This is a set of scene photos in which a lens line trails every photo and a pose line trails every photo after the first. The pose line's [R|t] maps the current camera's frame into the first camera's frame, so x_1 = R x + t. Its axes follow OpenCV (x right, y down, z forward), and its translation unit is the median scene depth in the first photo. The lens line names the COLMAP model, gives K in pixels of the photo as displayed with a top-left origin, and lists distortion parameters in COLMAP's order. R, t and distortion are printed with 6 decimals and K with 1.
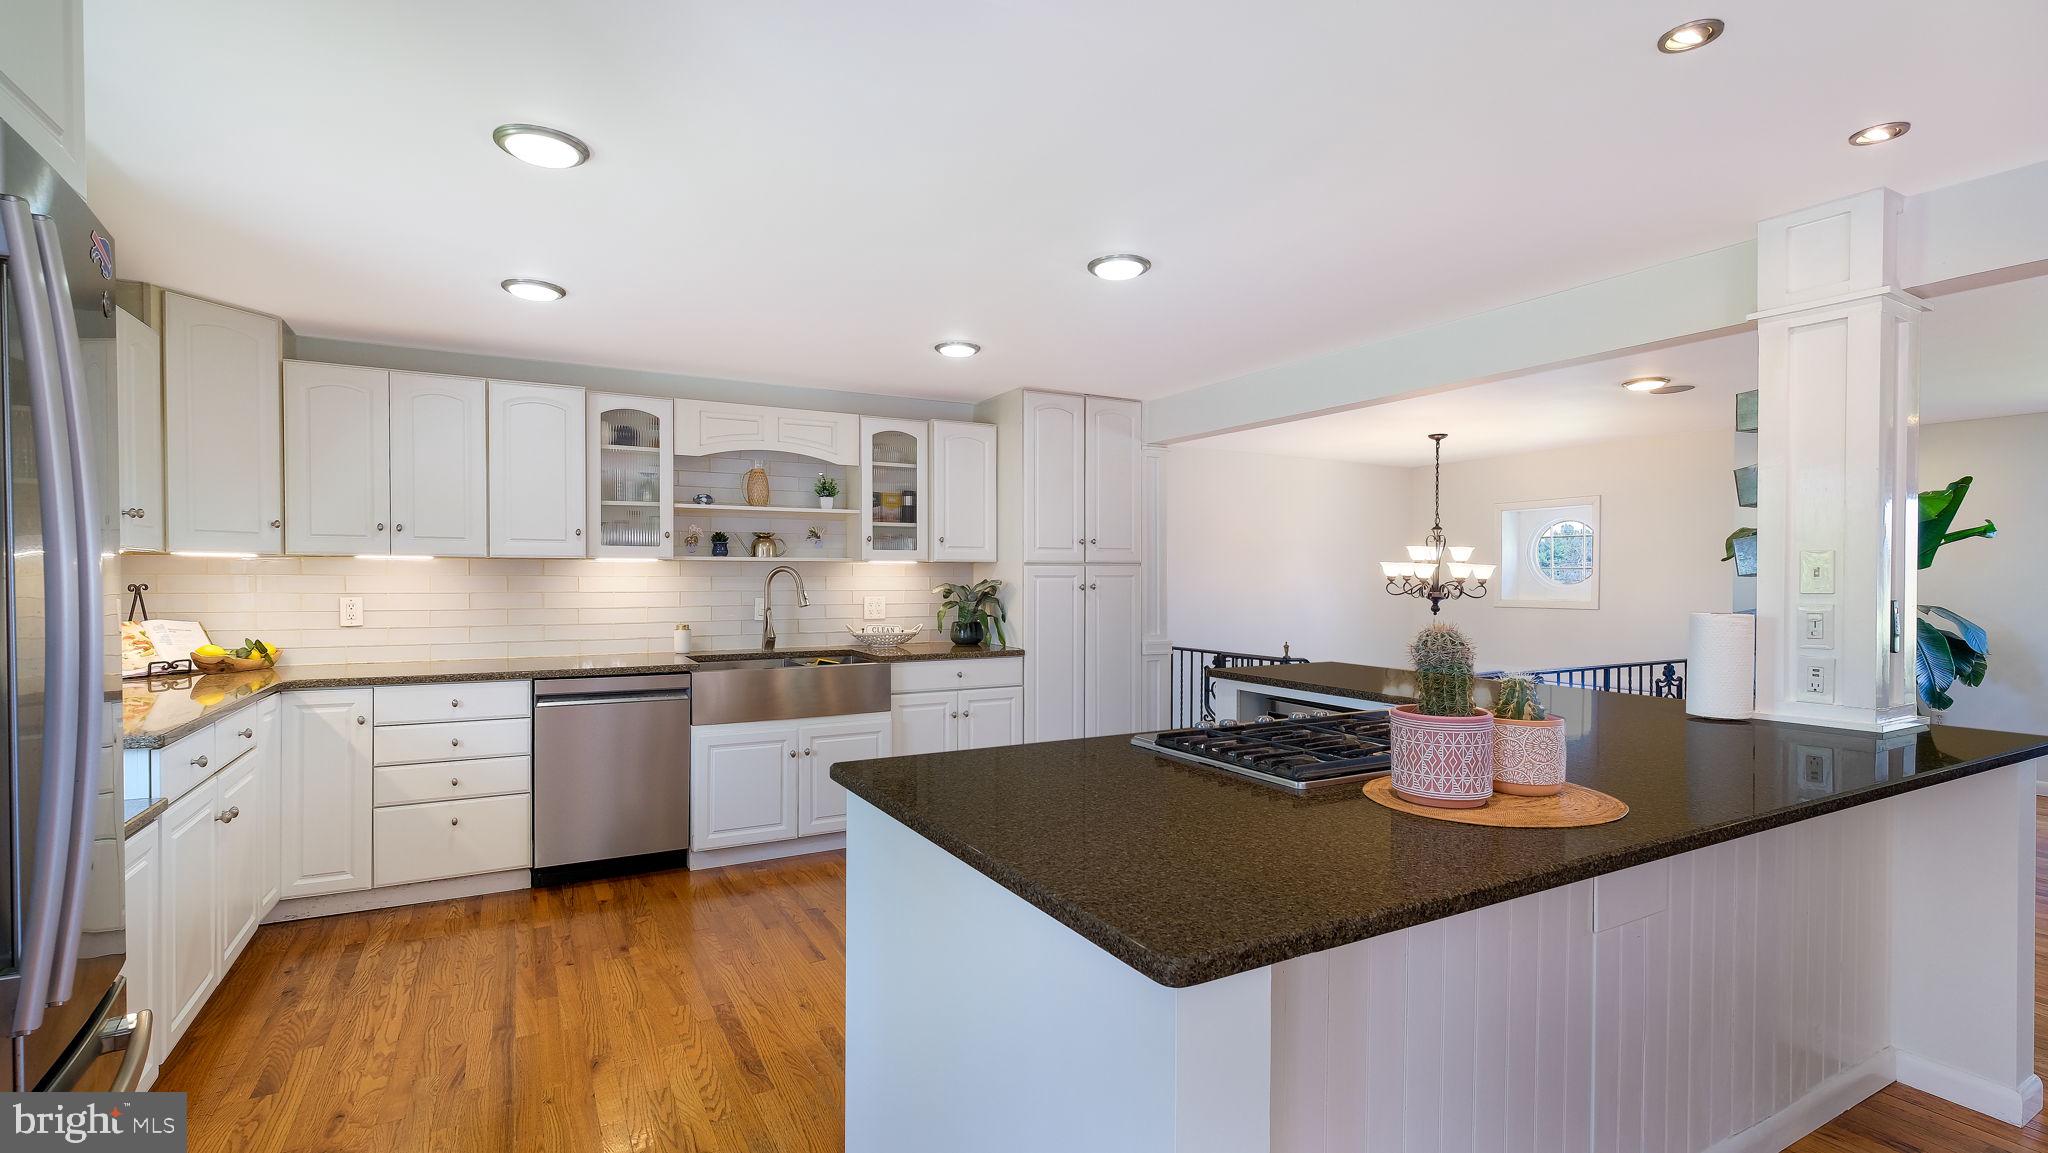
lens RADIAL K [[907.6, 0, 1005.8], [0, 907.6, 593.6], [0, 0, 1]] dist [0.004830, 0.001411]
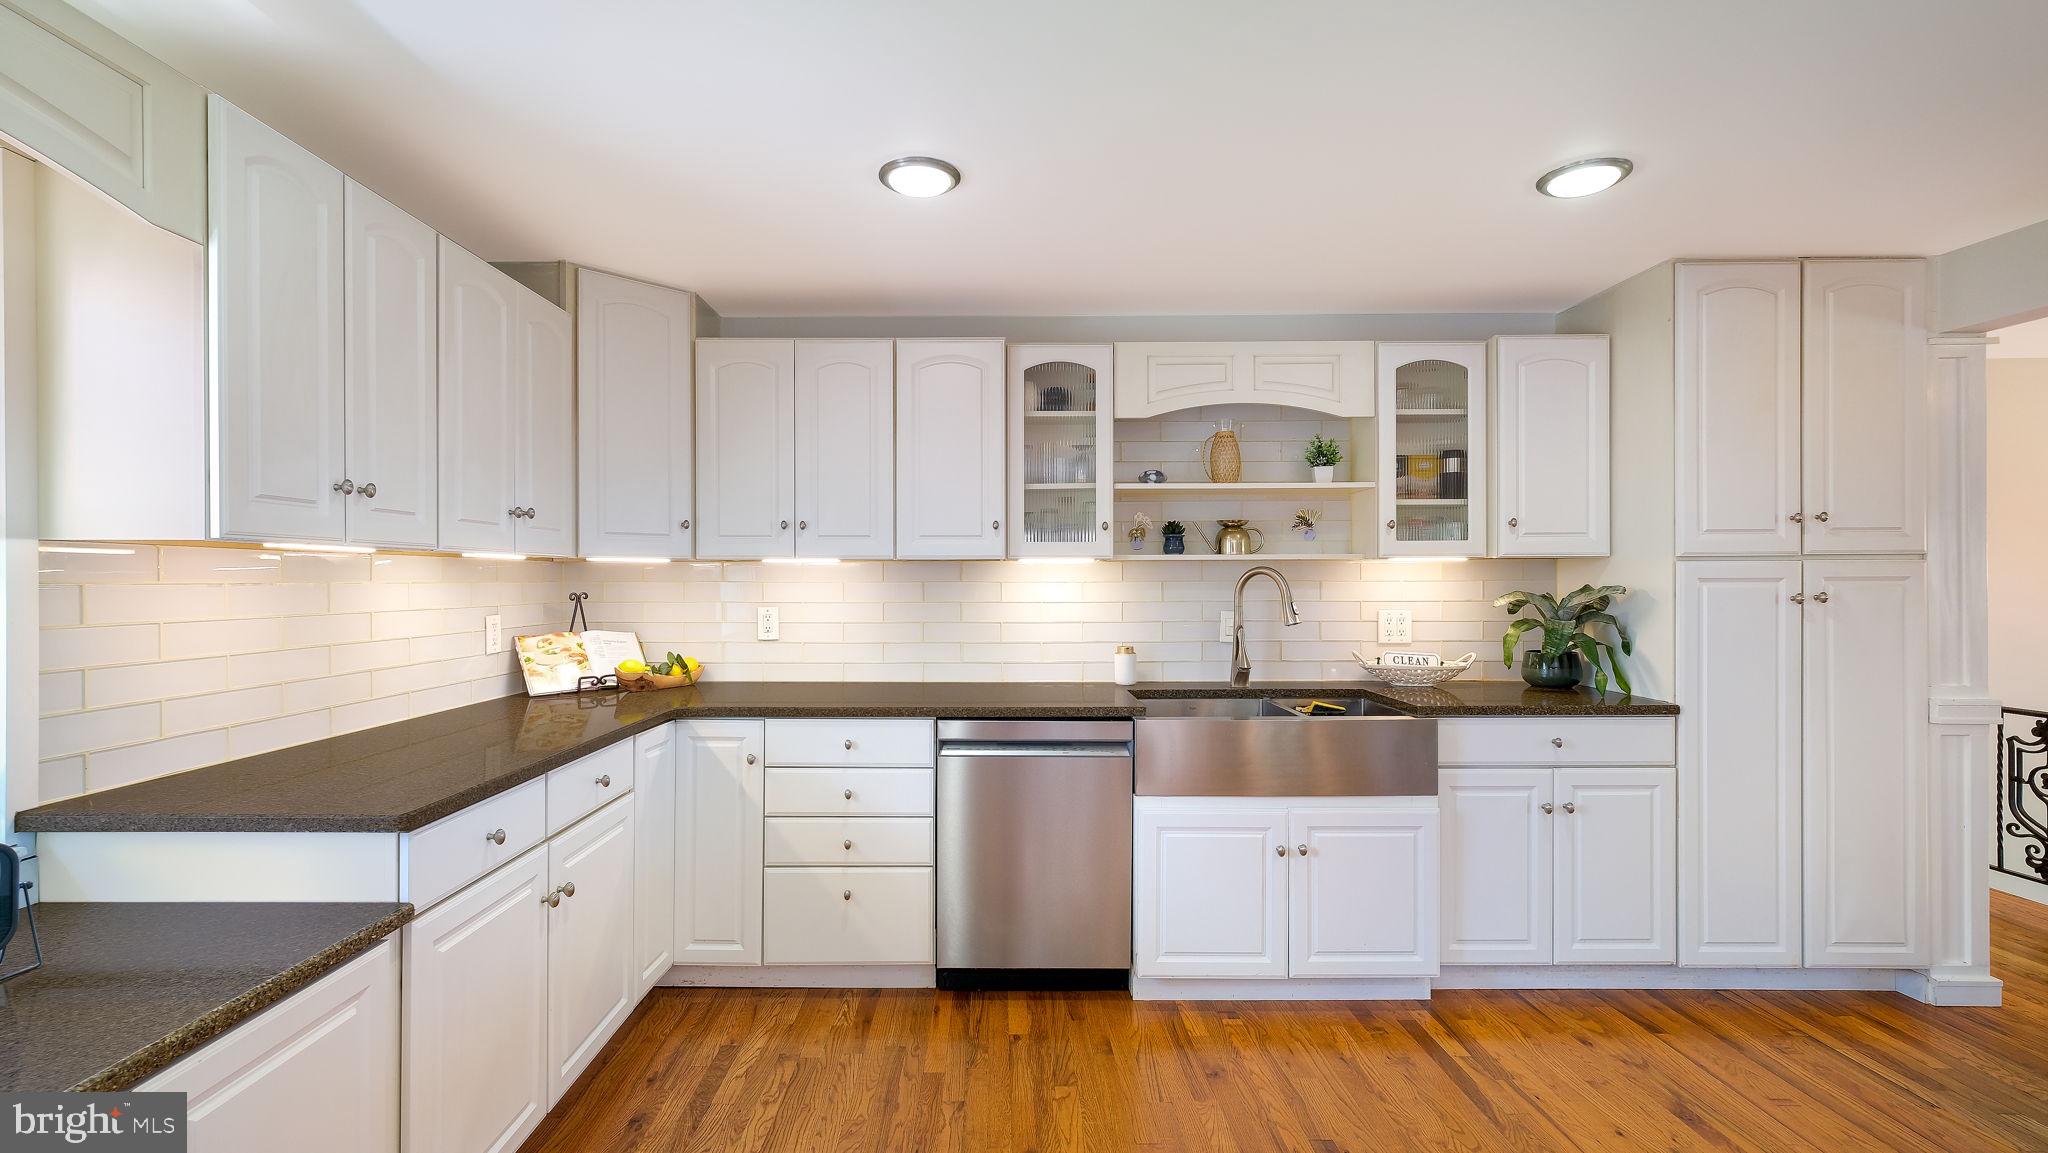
lens RADIAL K [[907.6, 0, 1006.4], [0, 907.6, 583.8], [0, 0, 1]] dist [0.004830, 0.001411]
pose [[0.885036, -0.002424, -0.465517, -0.105462], [-0.004439, 0.999897, -0.013645, -0.007482], [0.465502, 0.014142, 0.884934, 0.326923]]
